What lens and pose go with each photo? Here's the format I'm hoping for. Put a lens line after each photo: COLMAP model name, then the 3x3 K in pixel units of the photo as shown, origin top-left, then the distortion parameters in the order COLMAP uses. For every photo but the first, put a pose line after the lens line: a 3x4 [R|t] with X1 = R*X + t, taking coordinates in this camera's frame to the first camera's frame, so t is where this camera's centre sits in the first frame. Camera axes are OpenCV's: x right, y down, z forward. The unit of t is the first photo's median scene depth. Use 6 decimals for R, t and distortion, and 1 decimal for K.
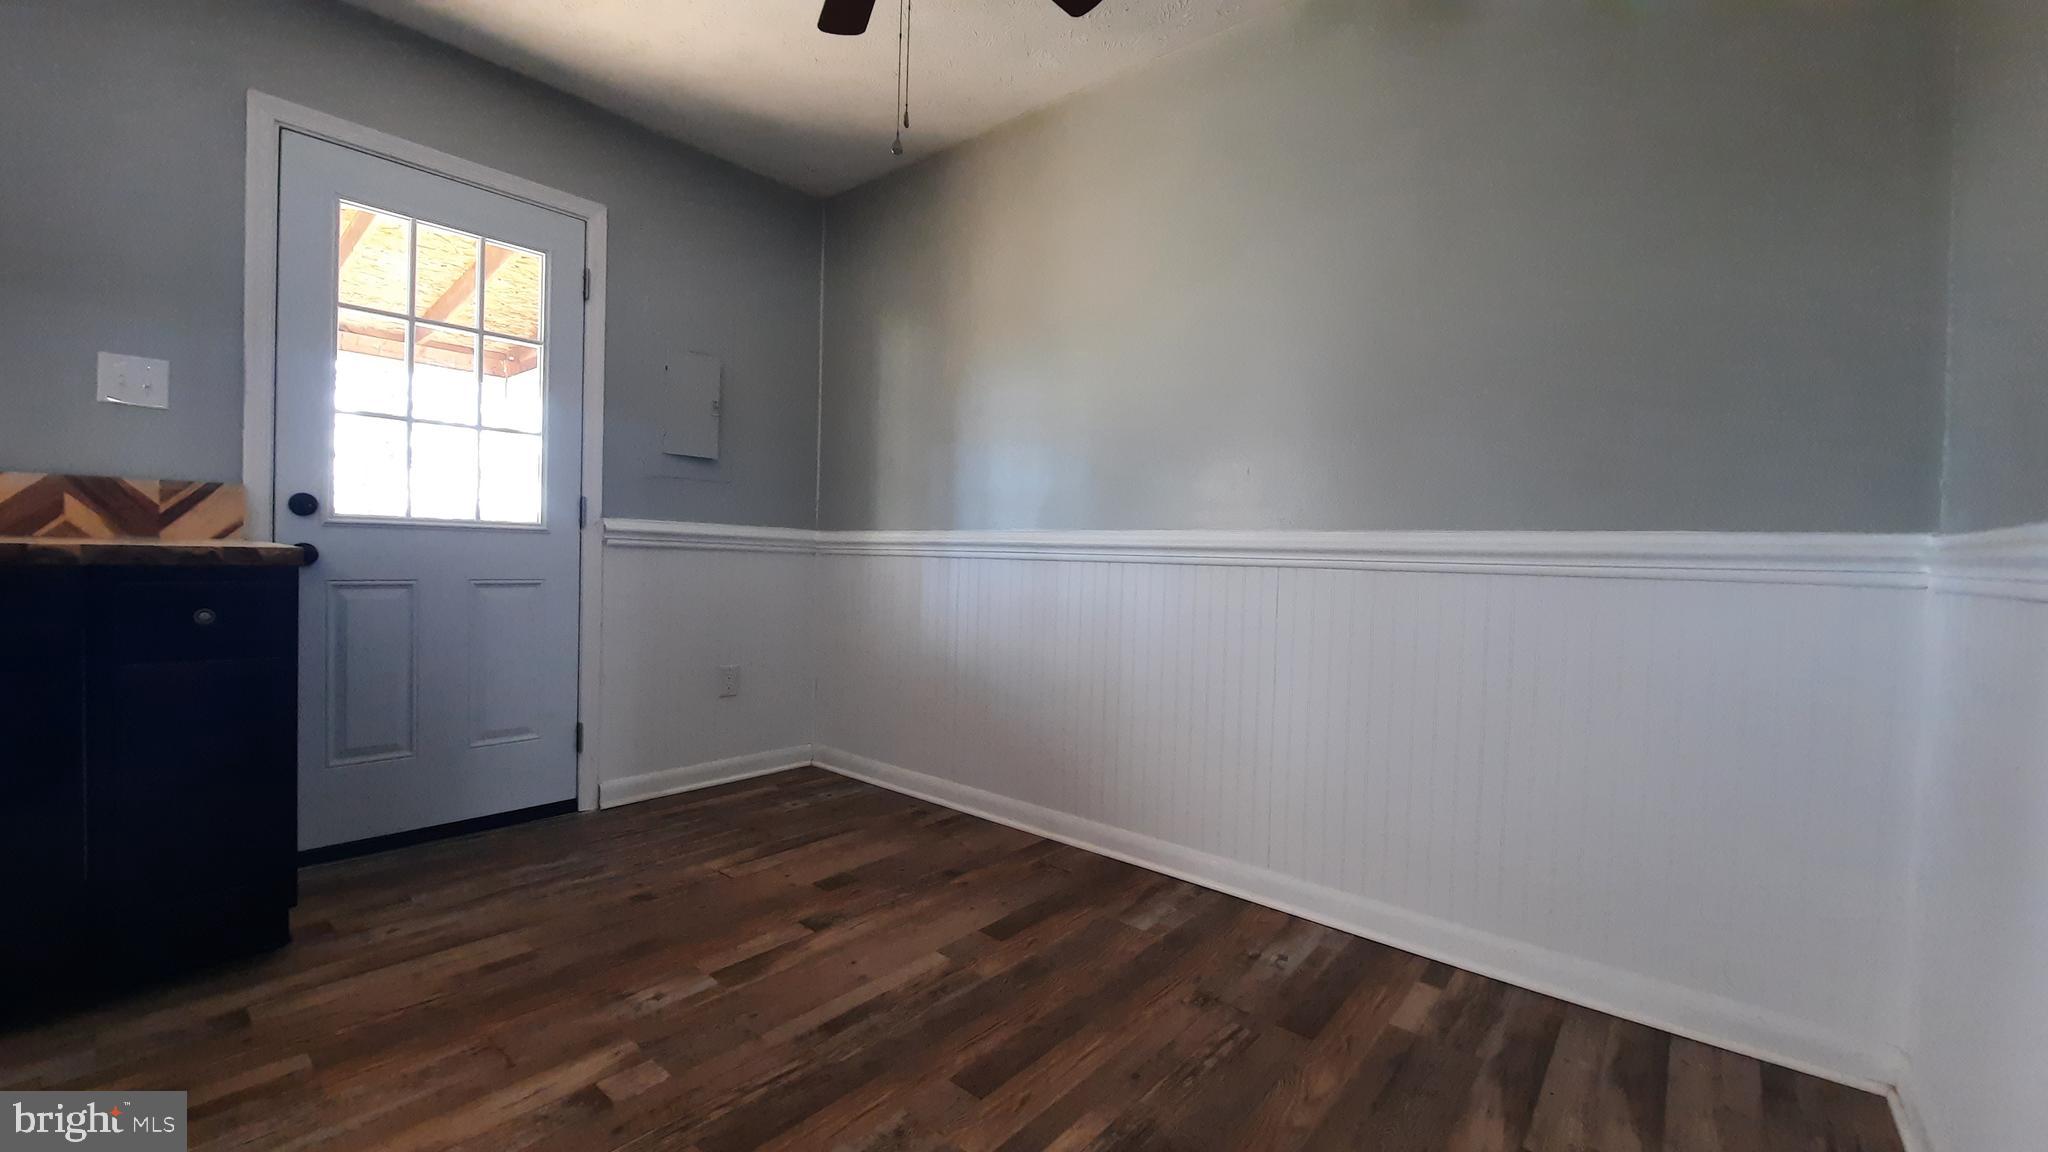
lens RADIAL K [[810.5, 0, 1025.6], [0, 810.5, 566.8], [0, 0, 1]] dist [-0.013813, -0.001990]
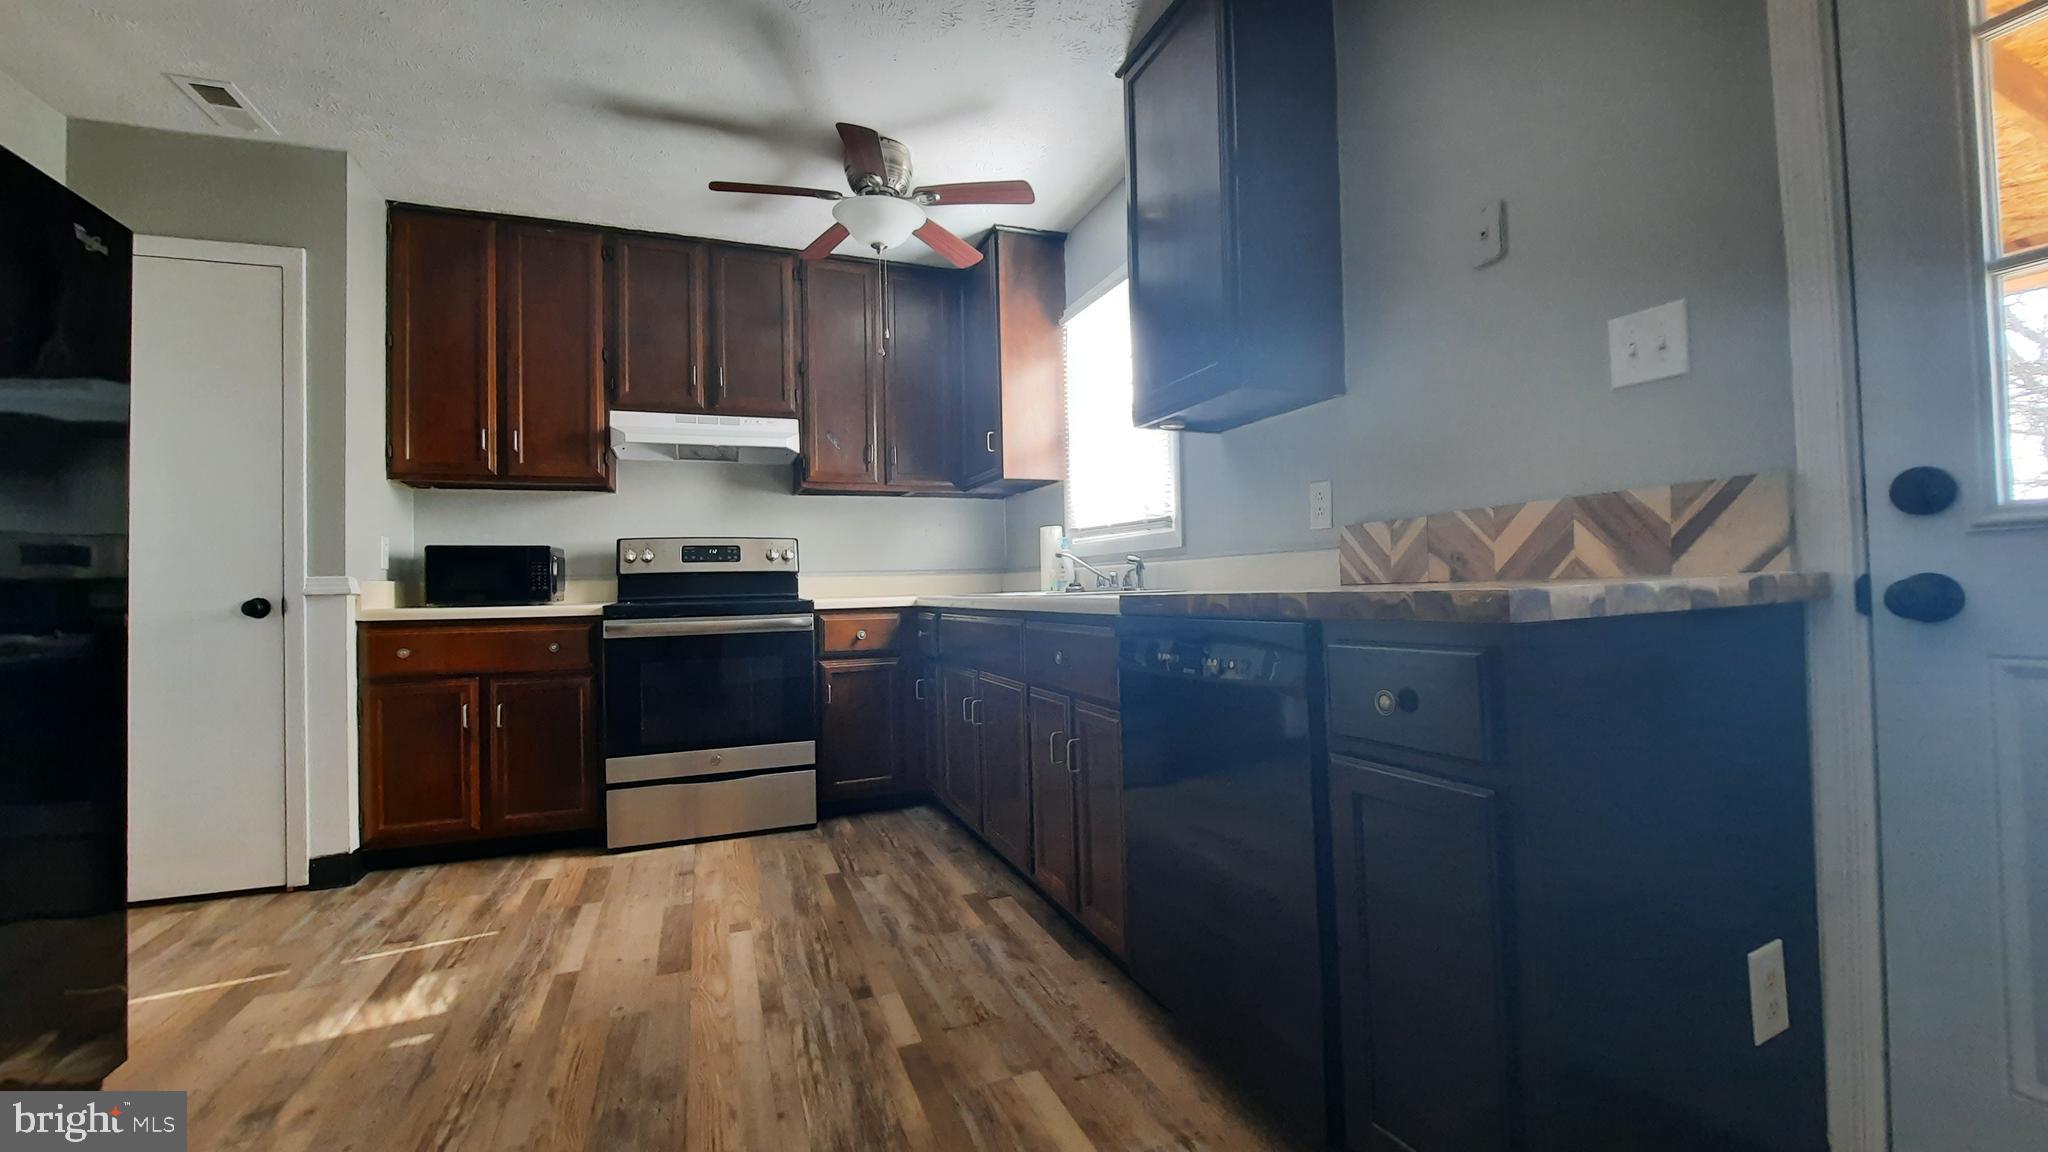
lens RADIAL K [[810.5, 0, 1020.7], [0, 810.5, 572.4], [0, 0, 1]] dist [-0.013813, -0.001990]
pose [[-0.478891, -0.035791, -0.877144, -0.273566], [-0.002222, 0.999215, -0.039559, -0.012149], [0.877871, -0.016996, -0.478595, 0.858066]]
